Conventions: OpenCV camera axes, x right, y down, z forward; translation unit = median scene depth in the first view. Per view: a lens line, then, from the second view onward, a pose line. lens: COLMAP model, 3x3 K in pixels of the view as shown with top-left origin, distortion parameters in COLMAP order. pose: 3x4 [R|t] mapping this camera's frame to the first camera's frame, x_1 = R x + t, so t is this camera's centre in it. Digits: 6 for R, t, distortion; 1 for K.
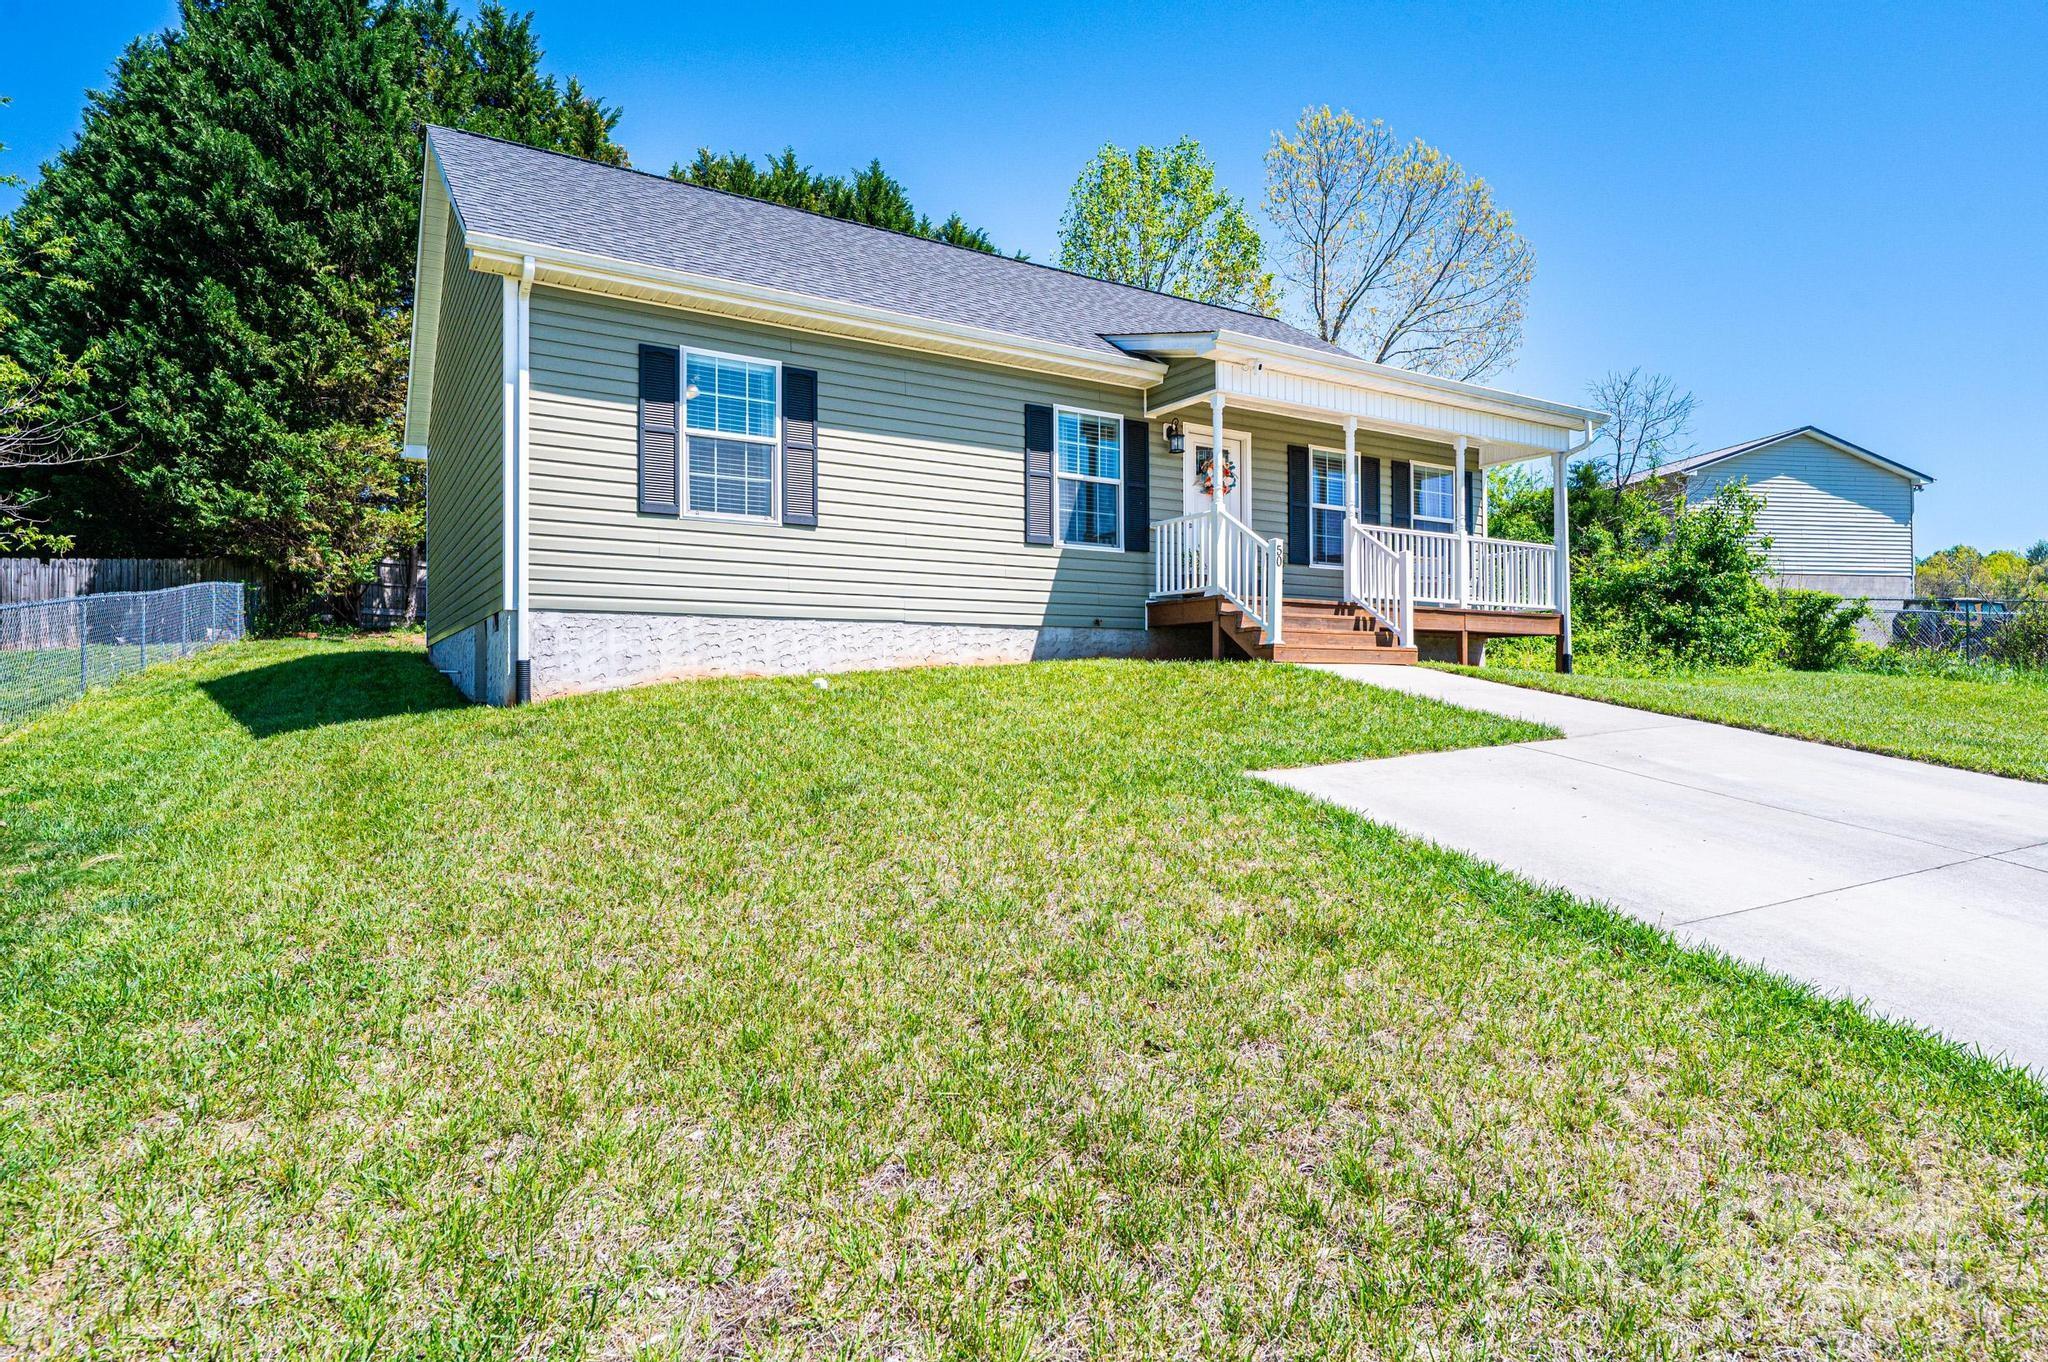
lens RADIAL K [[1117.4, 0, 1022.3], [0, 1117.4, 693.5], [0, 0, 1]] dist [0.001835, 0.000525]
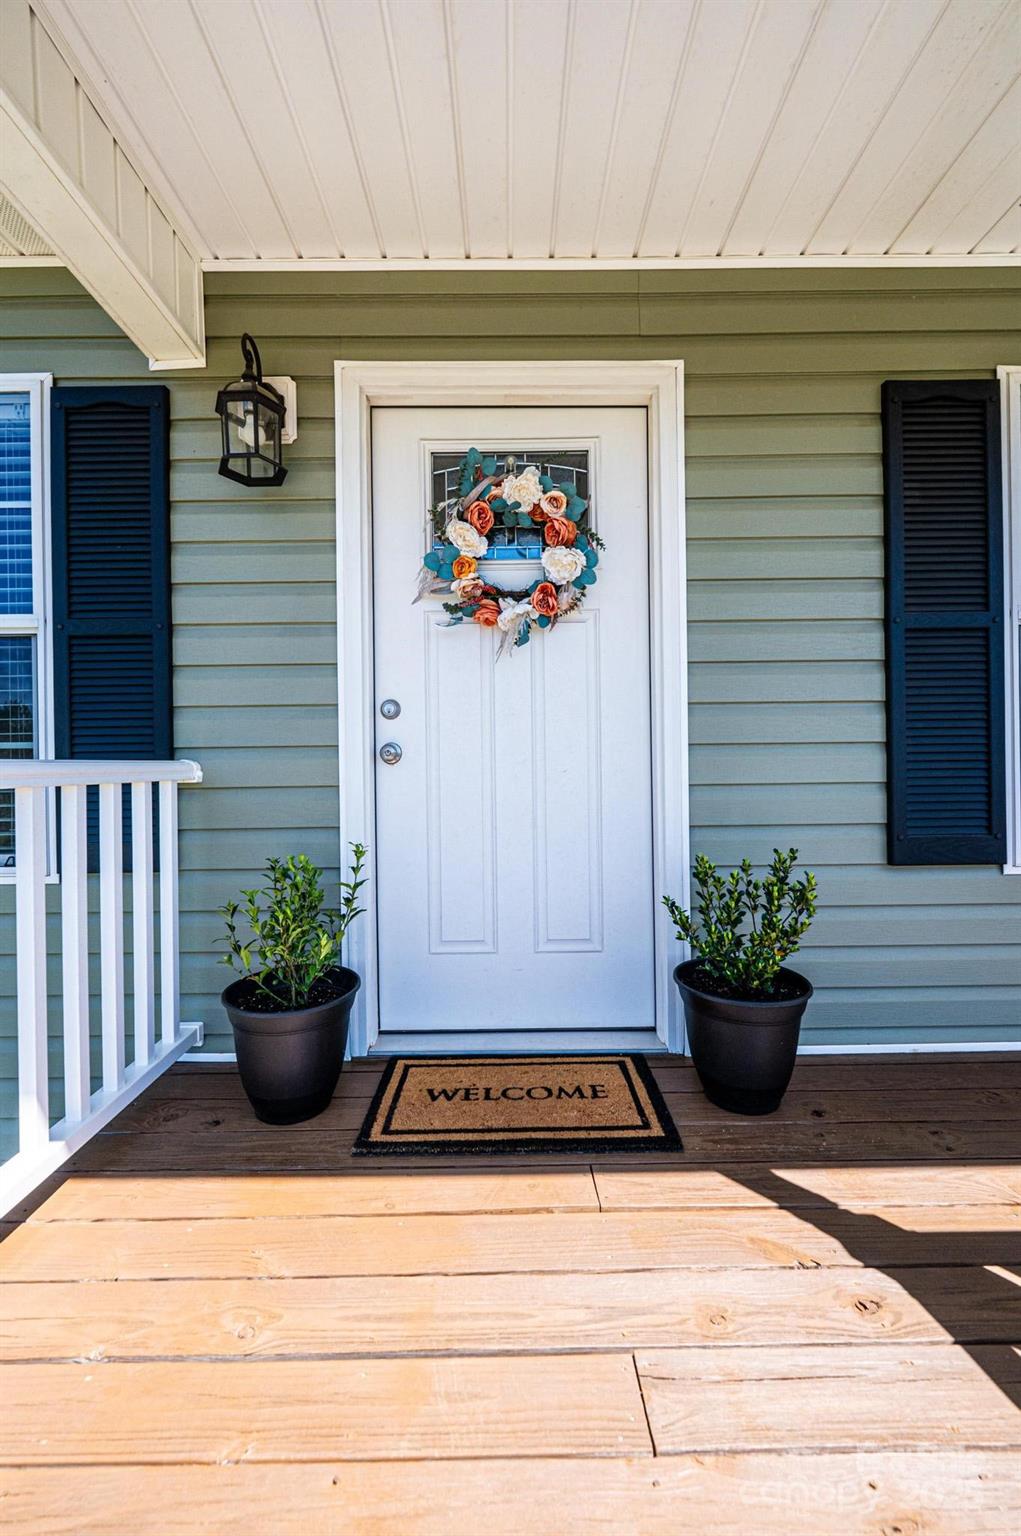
lens RADIAL K [[611.6, 0, 520.6], [0, 611.6, 766.7], [0, 0, 1]] dist [0.001063, 0.000392]
pose [[0.853749, -0.005928, -0.520652, 0.281550], [0.007042, 0.999975, 0.000161, -0.162949], [0.520638, -0.003804, 0.853769, 0.991062]]
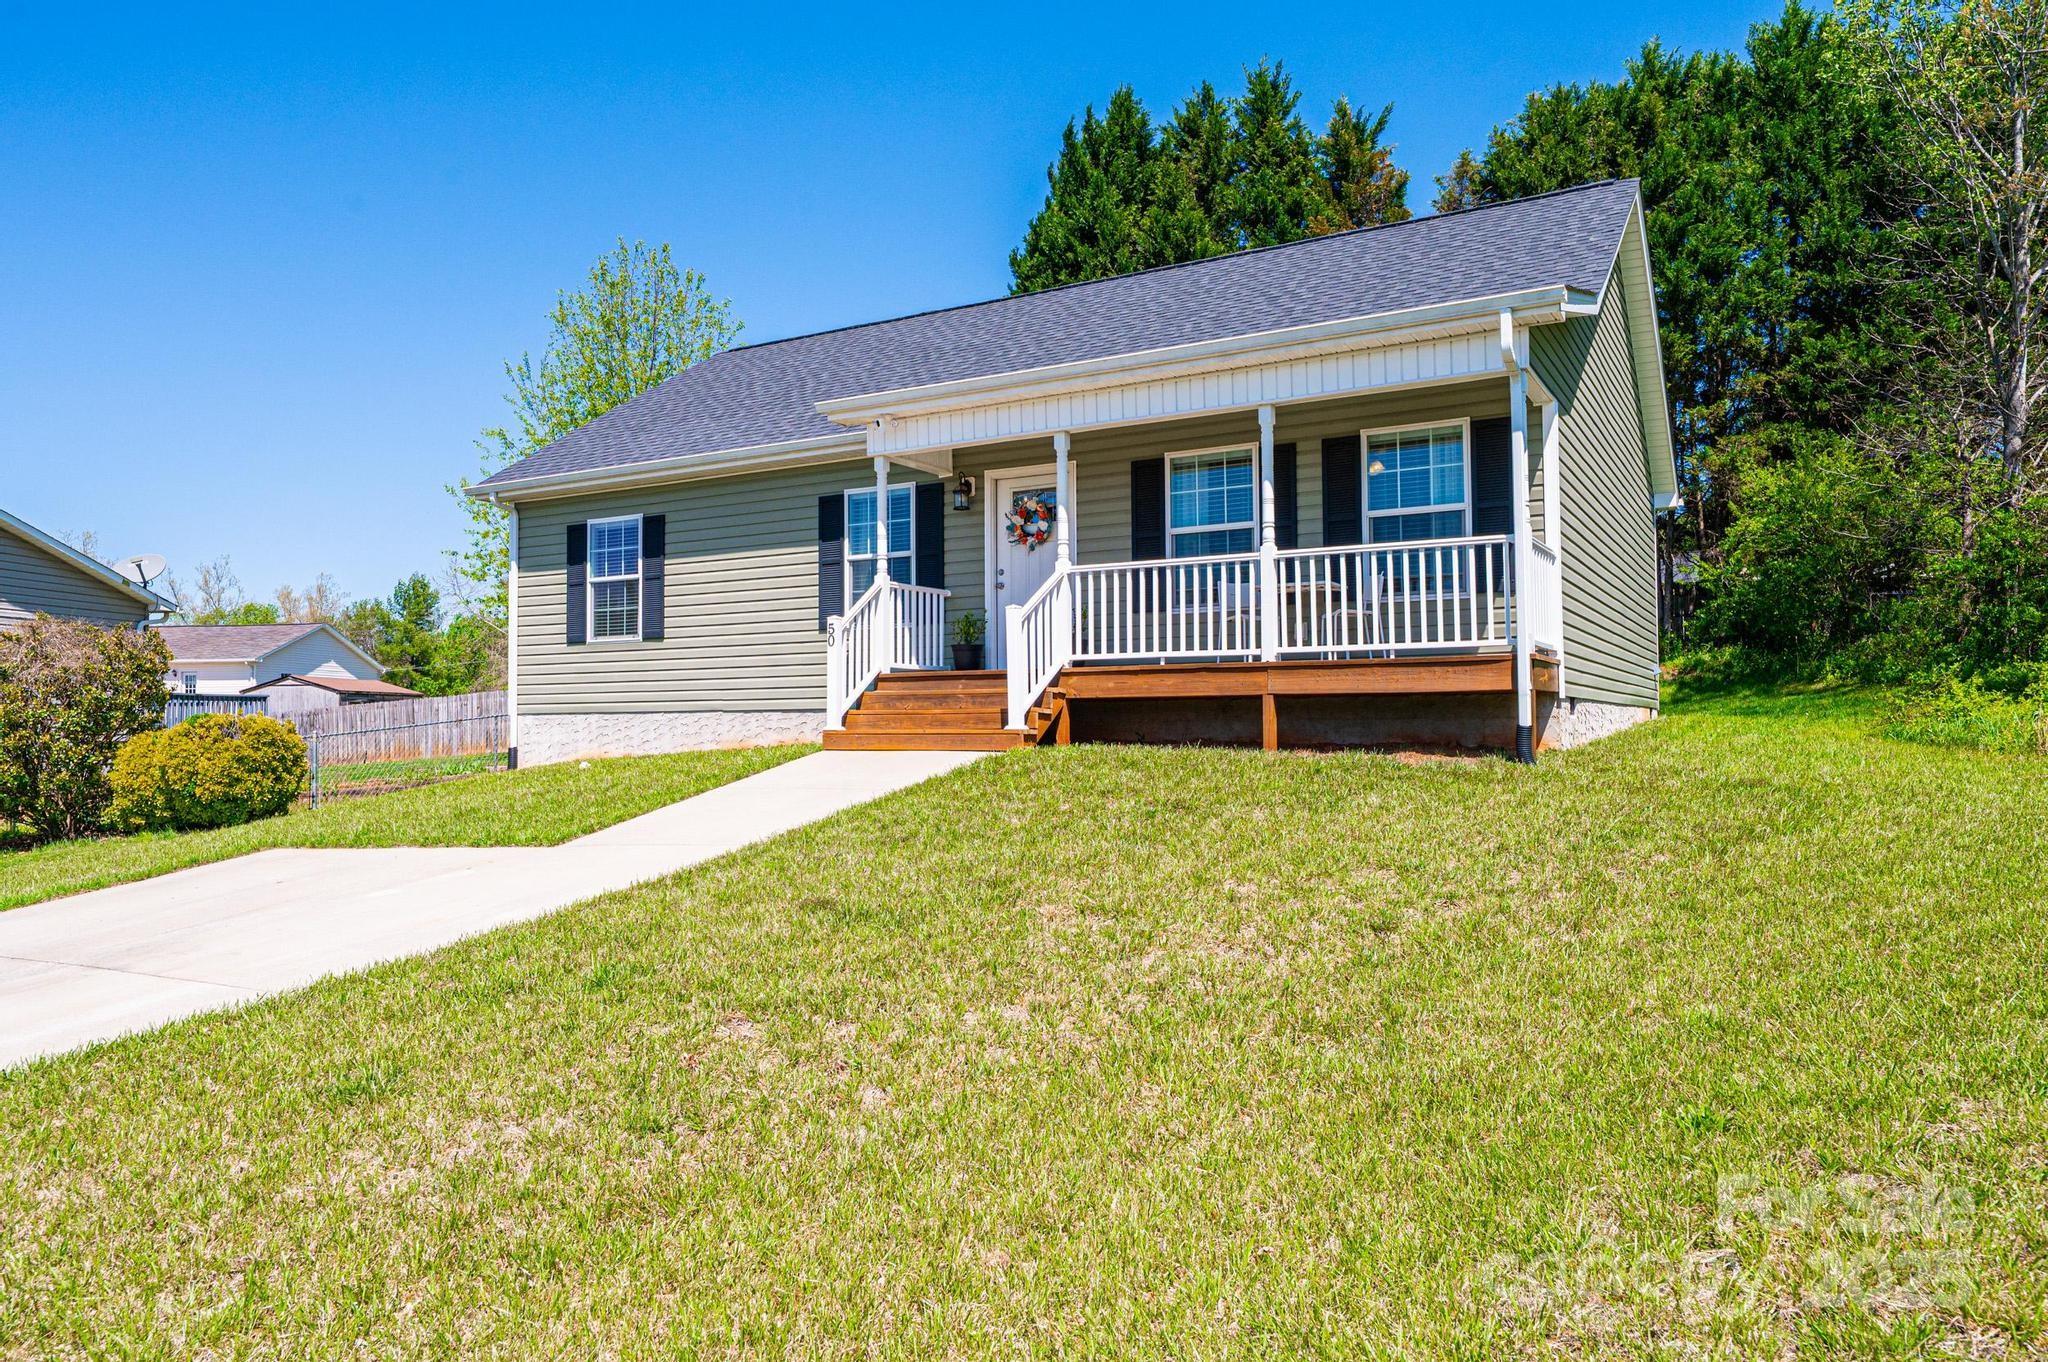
lens RADIAL K [[1364.9, 0, 1023.6], [0, 1364.9, 671.0], [0, 0, 1]] dist [0.006003, -0.008896]
pose [[0.480611, -0.037385, -0.876136, 1.216980], [0.004385, 0.999181, -0.040230, -0.044417], [0.876923, 0.015493, 0.480381, 0.559539]]
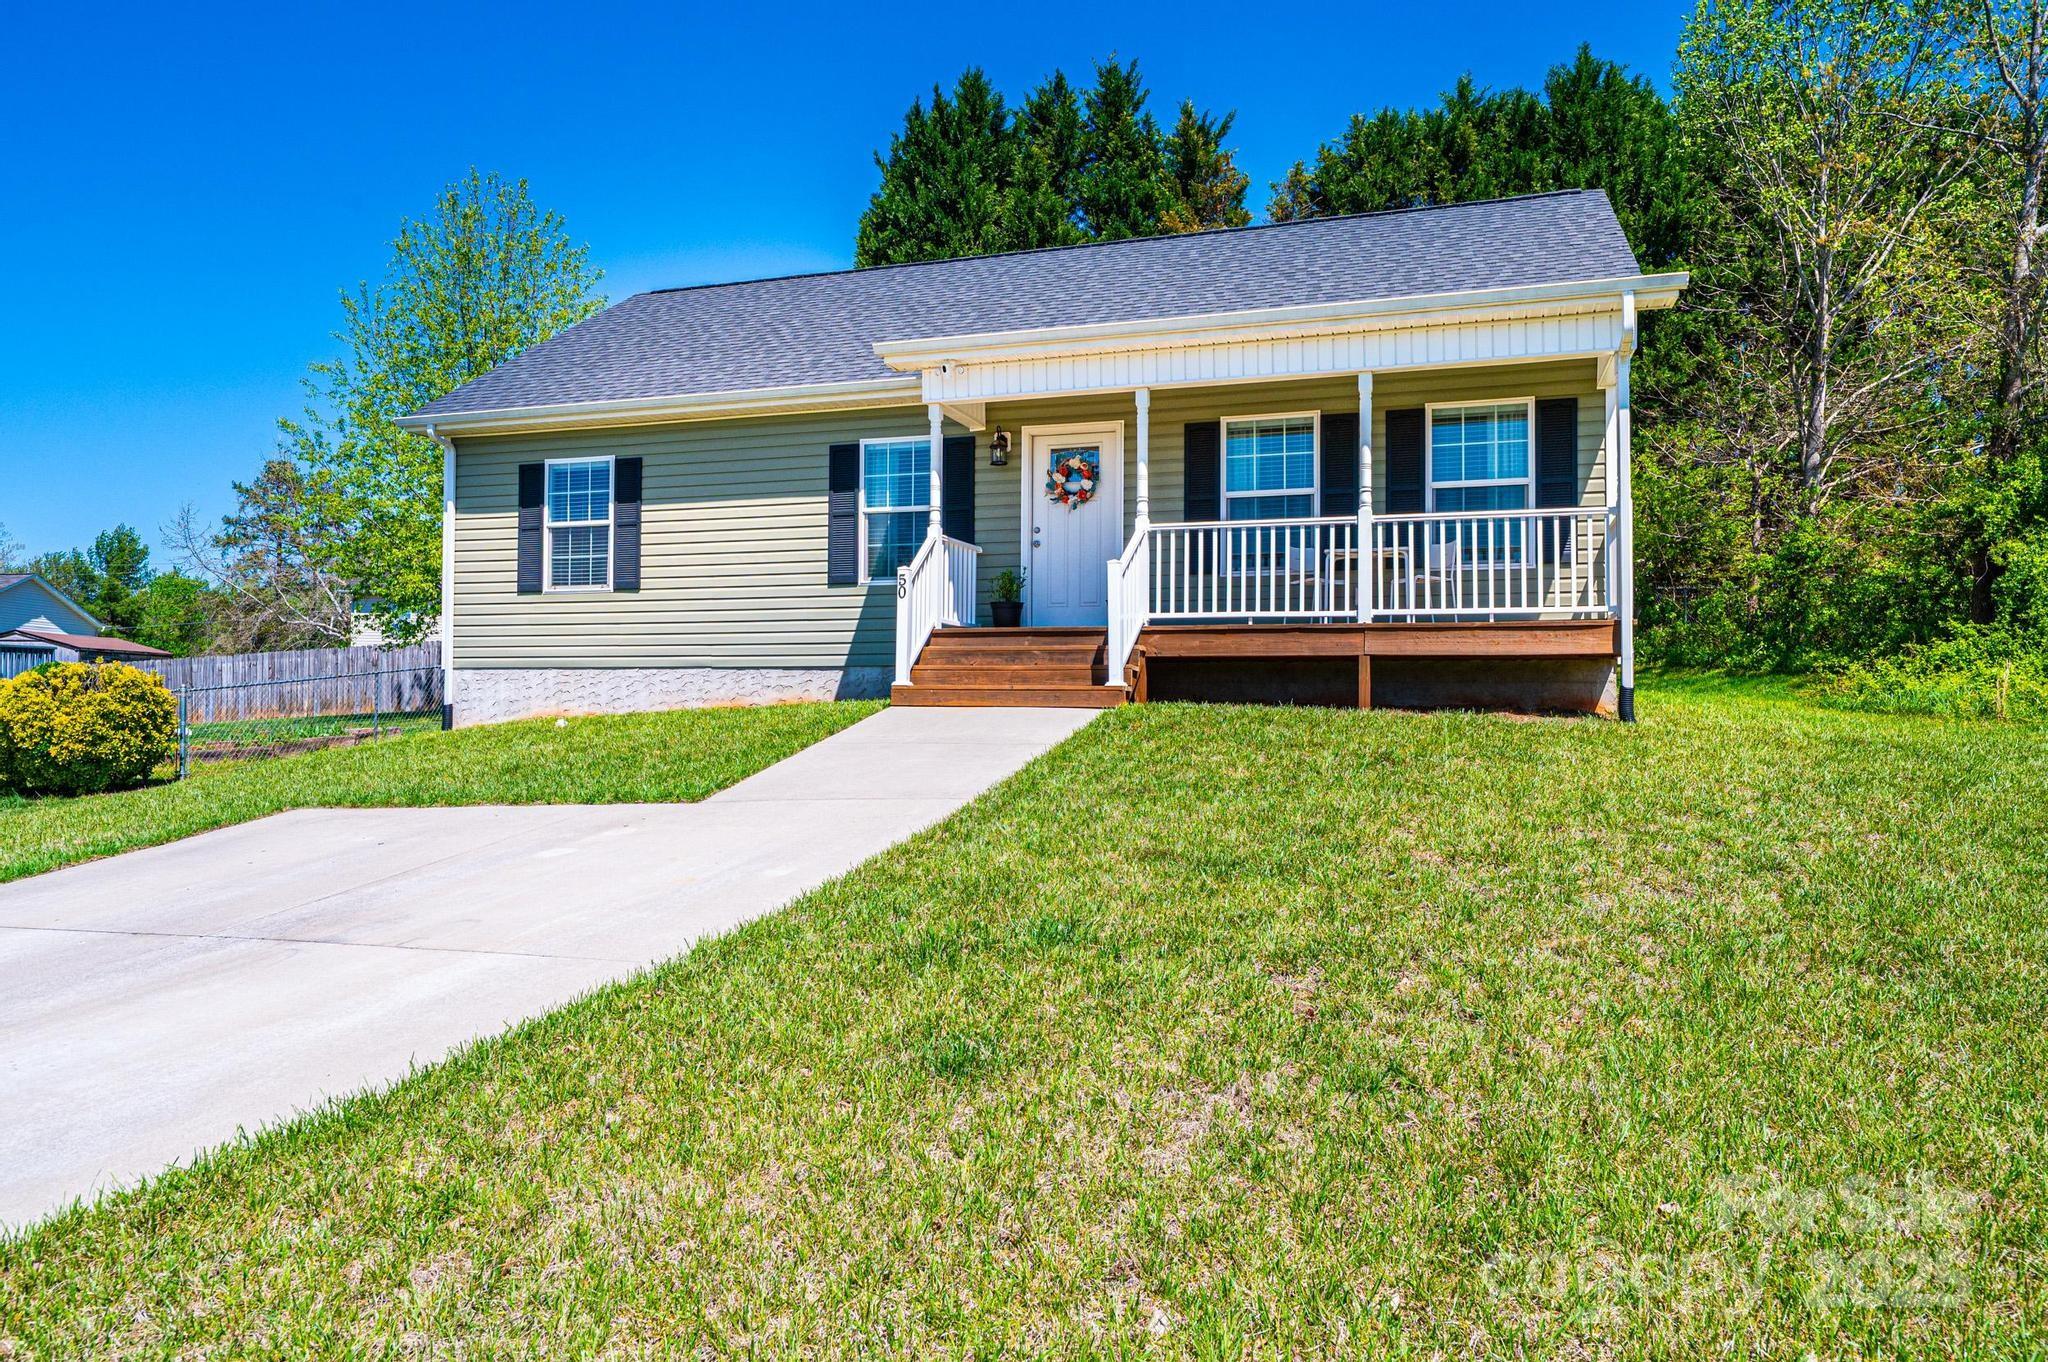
lens RADIAL K [[1319.7, 0, 1021.3], [0, 1319.7, 678.8], [0, 0, 1]] dist [0.004142, -0.001206]
pose [[0.648389, -0.009667, -0.761248, 1.023077], [-0.008289, 0.999770, -0.019756, -0.027843], [0.761264, 0.019120, 0.648160, 0.367654]]
